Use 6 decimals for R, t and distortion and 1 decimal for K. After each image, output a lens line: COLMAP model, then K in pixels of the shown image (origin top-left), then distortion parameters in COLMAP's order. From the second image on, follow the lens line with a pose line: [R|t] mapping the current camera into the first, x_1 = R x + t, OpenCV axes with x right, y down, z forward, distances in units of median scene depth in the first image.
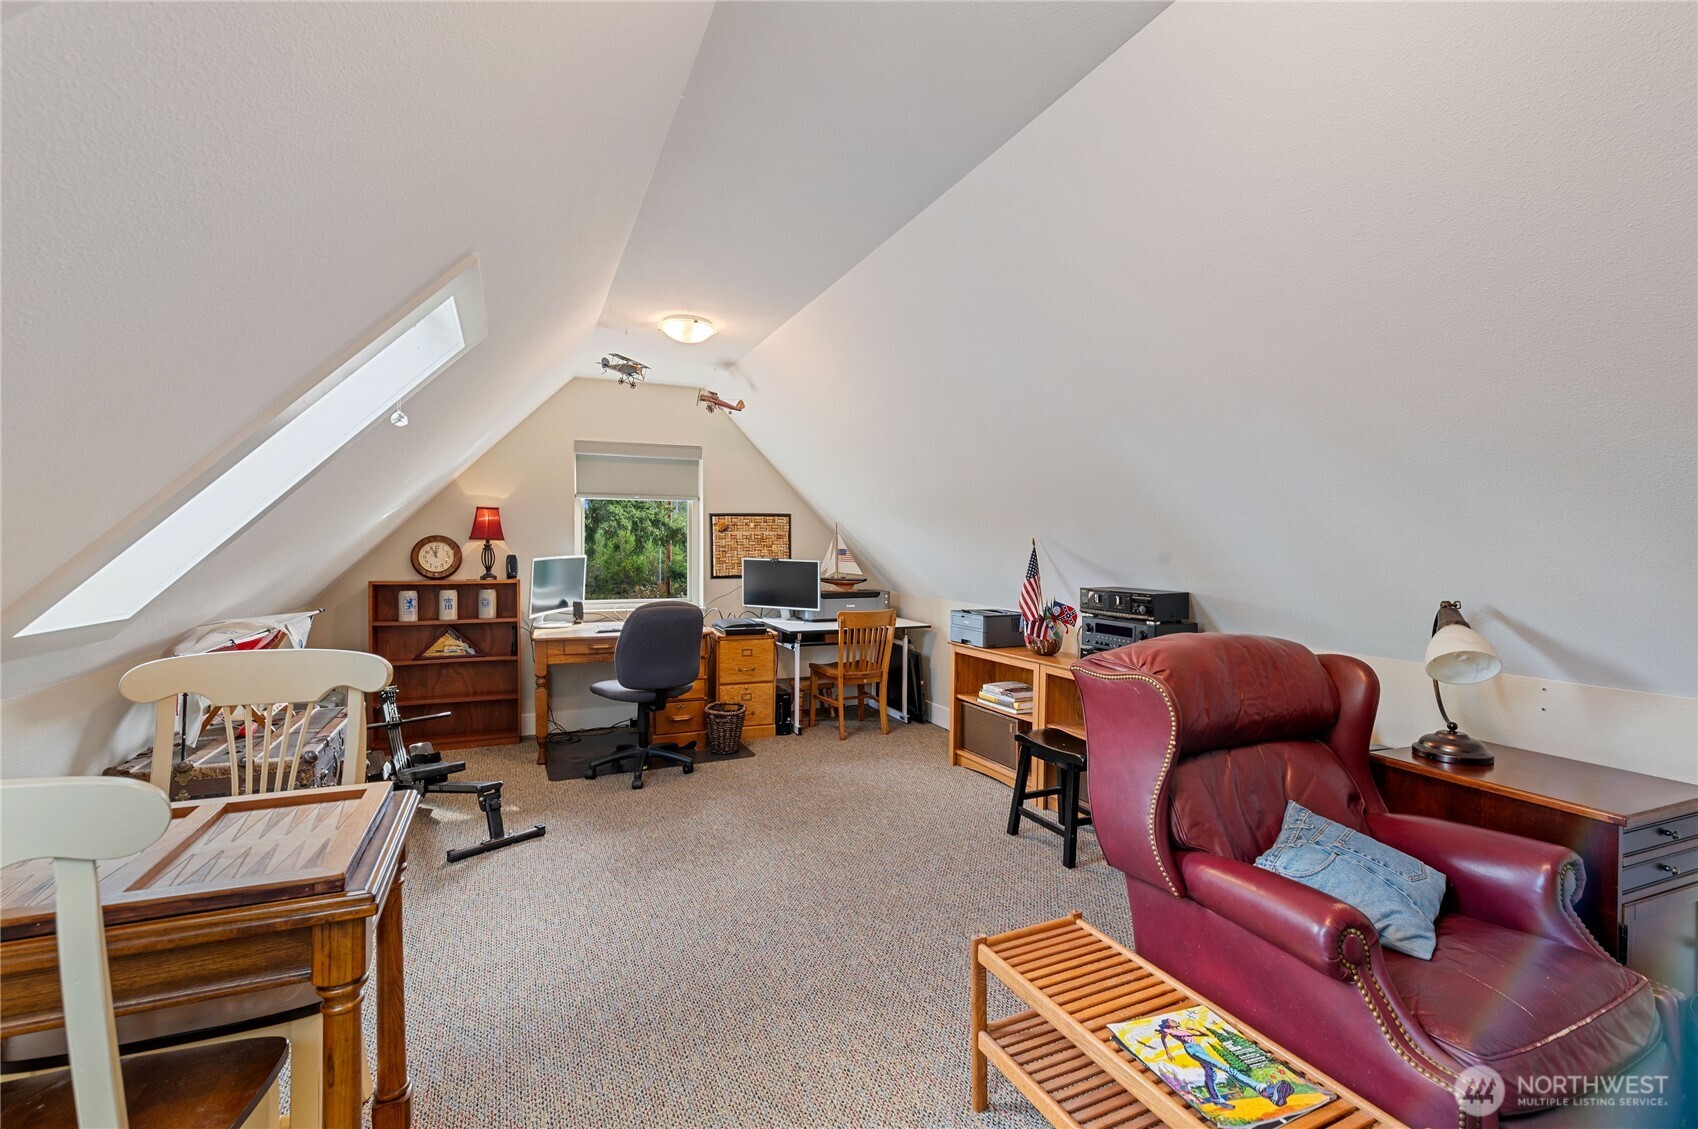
lens RADIAL K [[767.4, 0, 837.7], [0, 767.4, 582.6], [0, 0, 1]] dist [-0.000407, 0.000254]
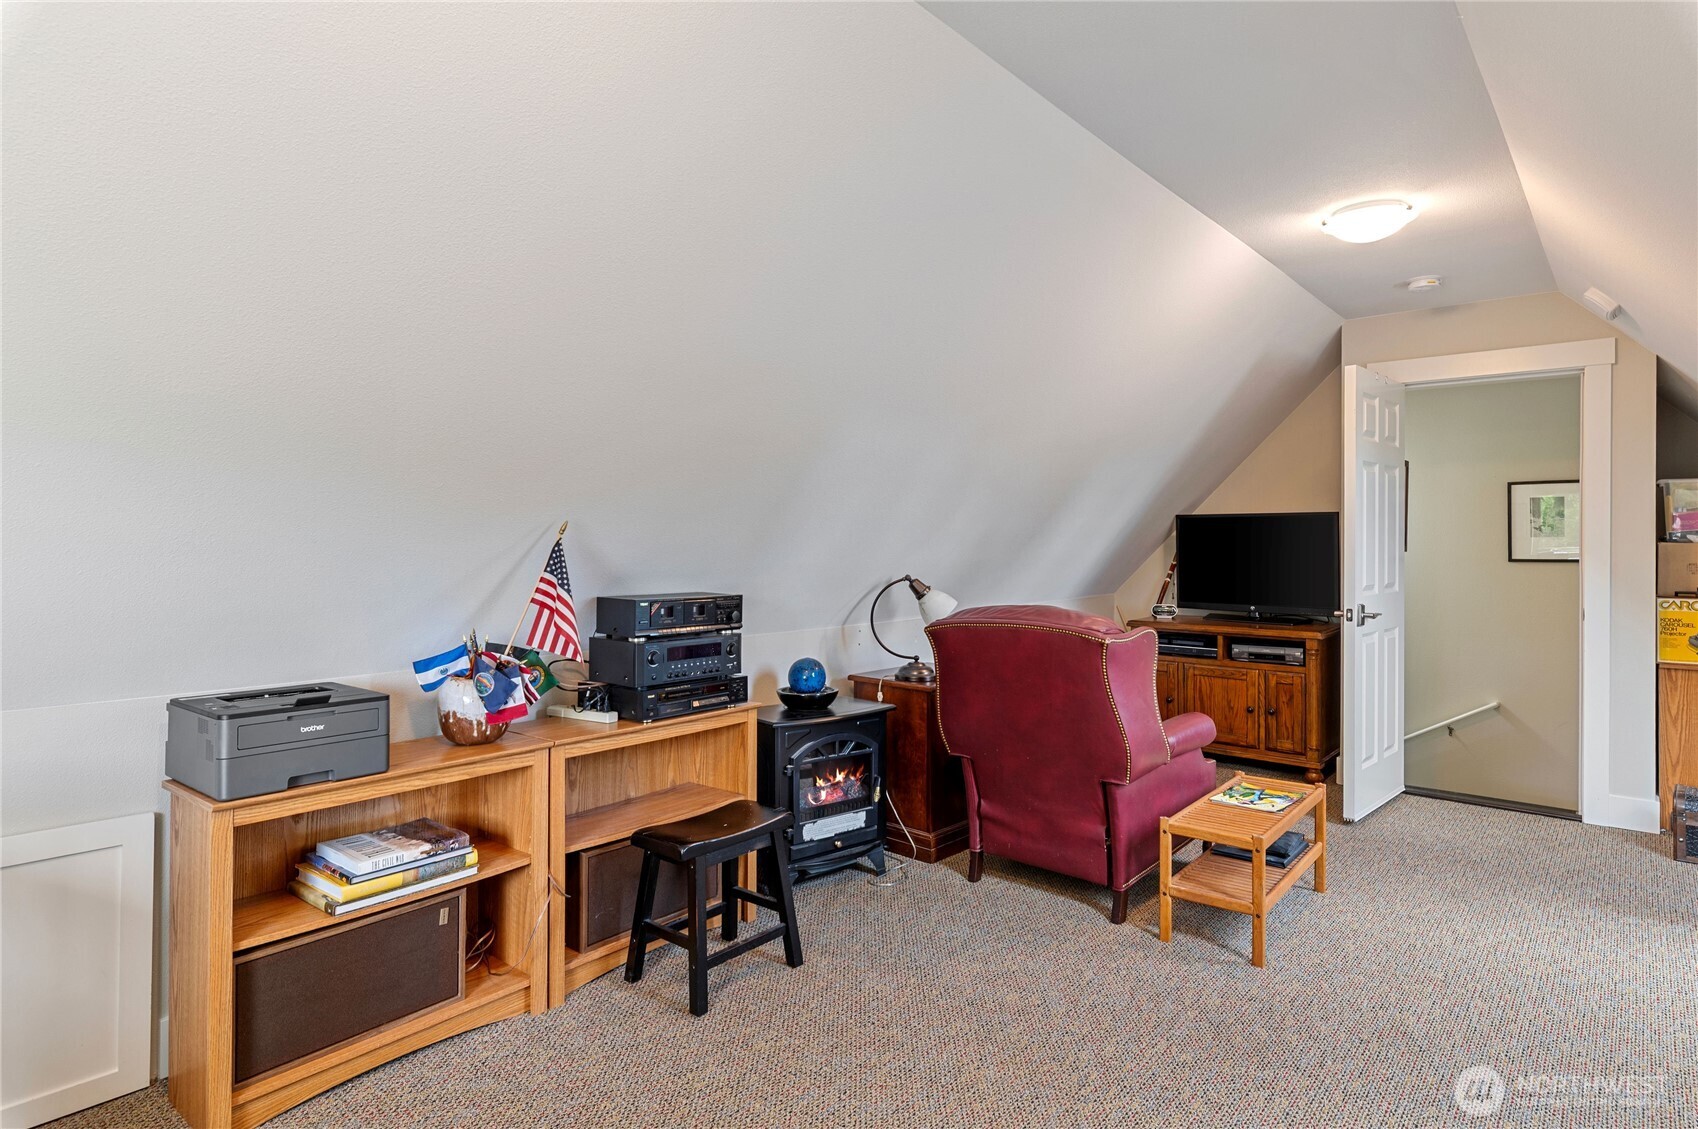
lens RADIAL K [[907.6, 0, 845.3], [0, 907.6, 582.7], [0, 0, 1]] dist [-0.001427, -0.001654]
pose [[-0.438879, -0.043717, 0.897482, -0.463271], [0.054738, 0.995660, 0.075266, -0.058431], [-0.896877, 0.082159, -0.434581, 1.204698]]
